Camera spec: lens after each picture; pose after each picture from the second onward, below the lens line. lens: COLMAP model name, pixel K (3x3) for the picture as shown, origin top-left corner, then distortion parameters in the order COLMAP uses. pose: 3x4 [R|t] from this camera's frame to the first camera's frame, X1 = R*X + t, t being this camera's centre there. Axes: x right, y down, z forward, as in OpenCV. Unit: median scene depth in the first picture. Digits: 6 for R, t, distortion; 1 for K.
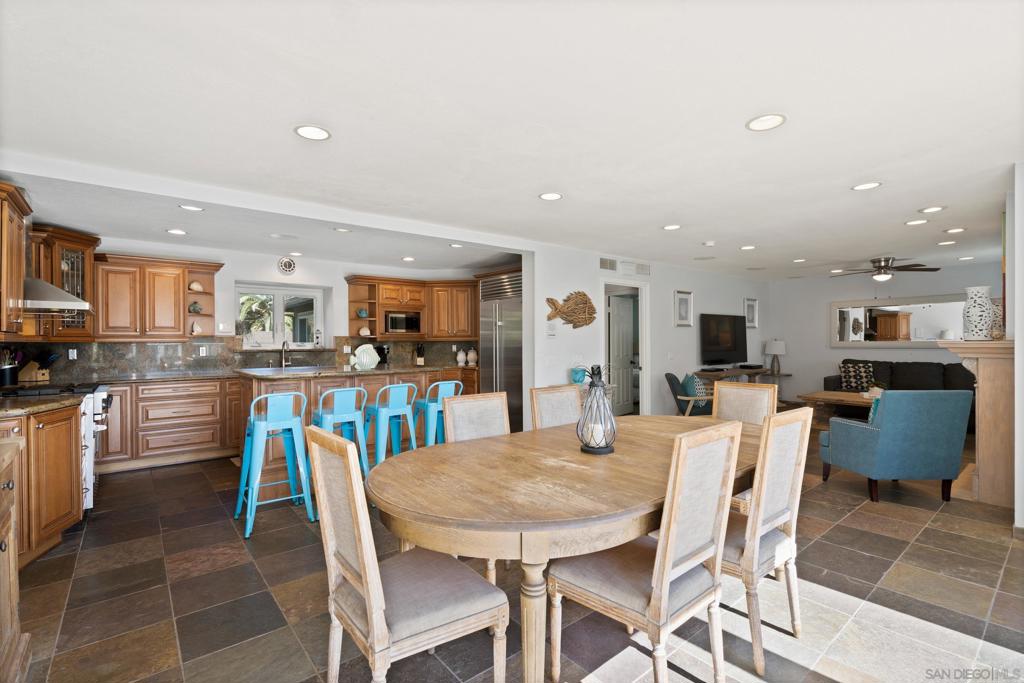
lens RADIAL K [[468.5, 0, 512.0], [0, 468.5, 341.5], [0, 0, 1]] dist [-0.001373, -0.000470]
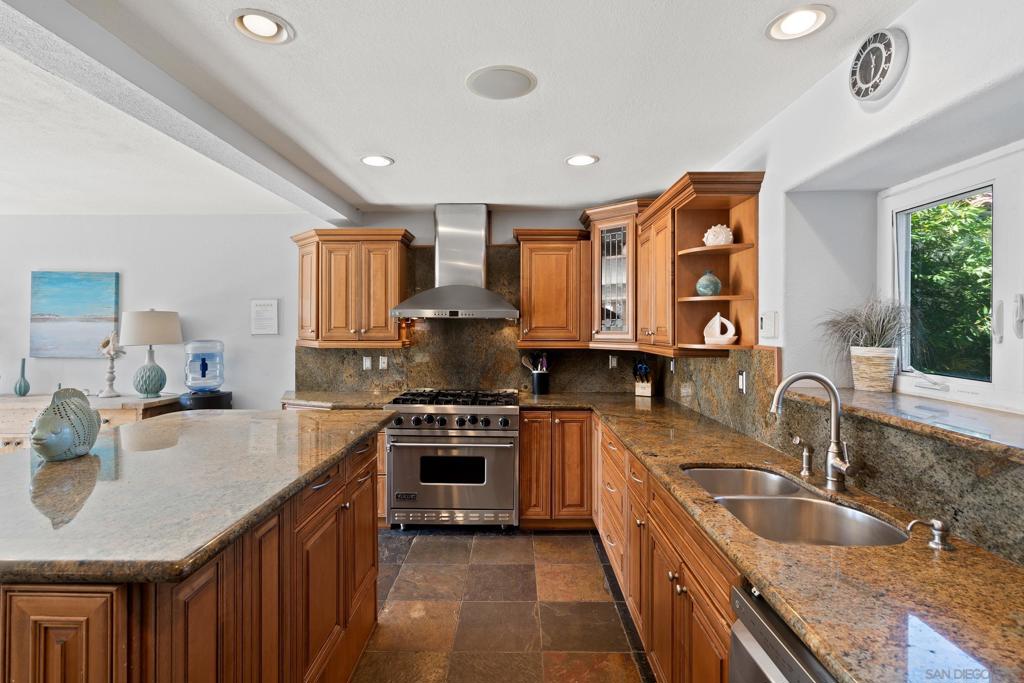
lens RADIAL K [[498.7, 0, 509.5], [0, 498.7, 324.9], [0, 0, 1]] dist [0.028594, -0.000025]
pose [[-0.646306, 0.001783, -0.763076, -0.142829], [0.001584, 0.999998, 0.000995, -0.026647], [0.763076, -0.000566, -0.646308, 0.950195]]
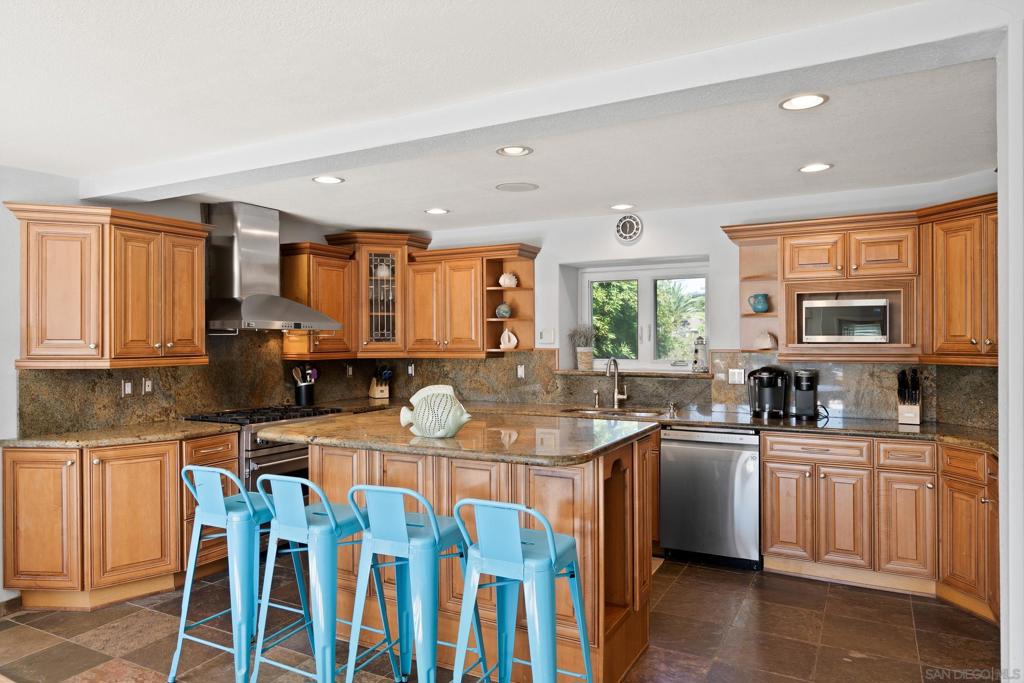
lens RADIAL K [[665.4, 0, 512.0], [0, 665.4, 341.5], [0, 0, 1]] dist [0.000564, 0.000368]
pose [[0.379789, 0.008989, -0.925029, 0.215238], [0.002330, 0.999940, 0.010674, -0.028487], [0.925070, -0.006209, 0.379745, 0.510190]]
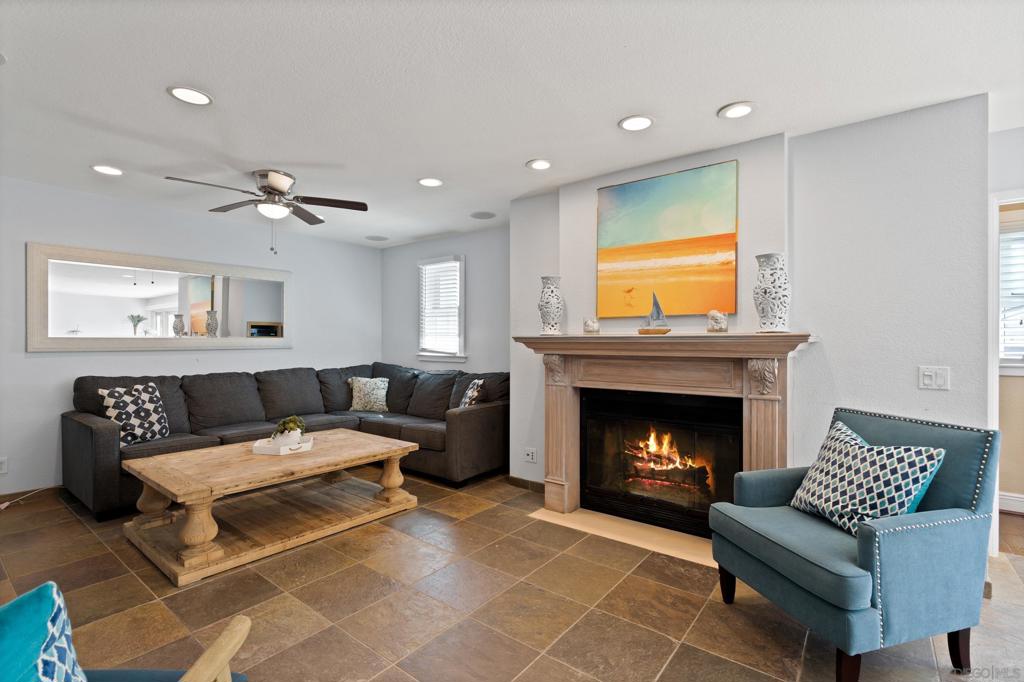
lens RADIAL K [[468.5, 0, 512.0], [0, 468.5, 341.0], [0, 0, 1]] dist [-0.001373, -0.000470]
pose [[-0.223502, 0.005917, 0.974685, 0.237271], [0.001198, 0.999982, -0.005796, 0.008134], [-0.974703, -0.000128, -0.223505, 0.876802]]
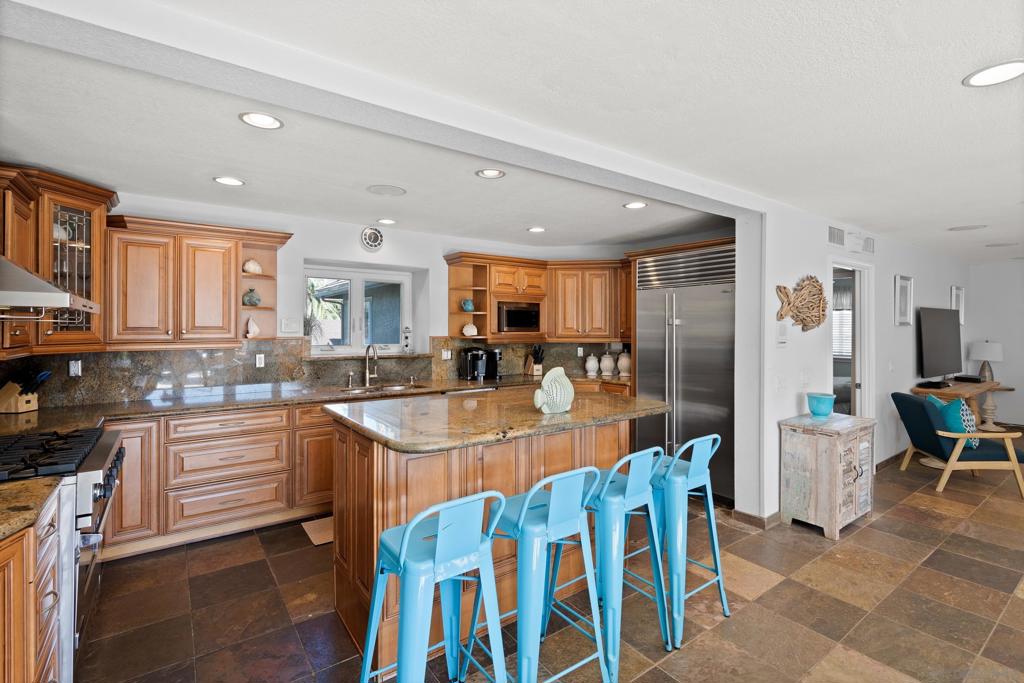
lens RADIAL K [[475.4, 0, 512.6], [0, 475.4, 325.4], [0, 0, 1]] dist [-0.001843, -0.000186]
pose [[0.998177, 0.008496, -0.059751, -0.205705], [-0.008768, 0.999952, -0.004280, -0.026141], [0.059711, 0.004797, 0.998204, 0.267293]]
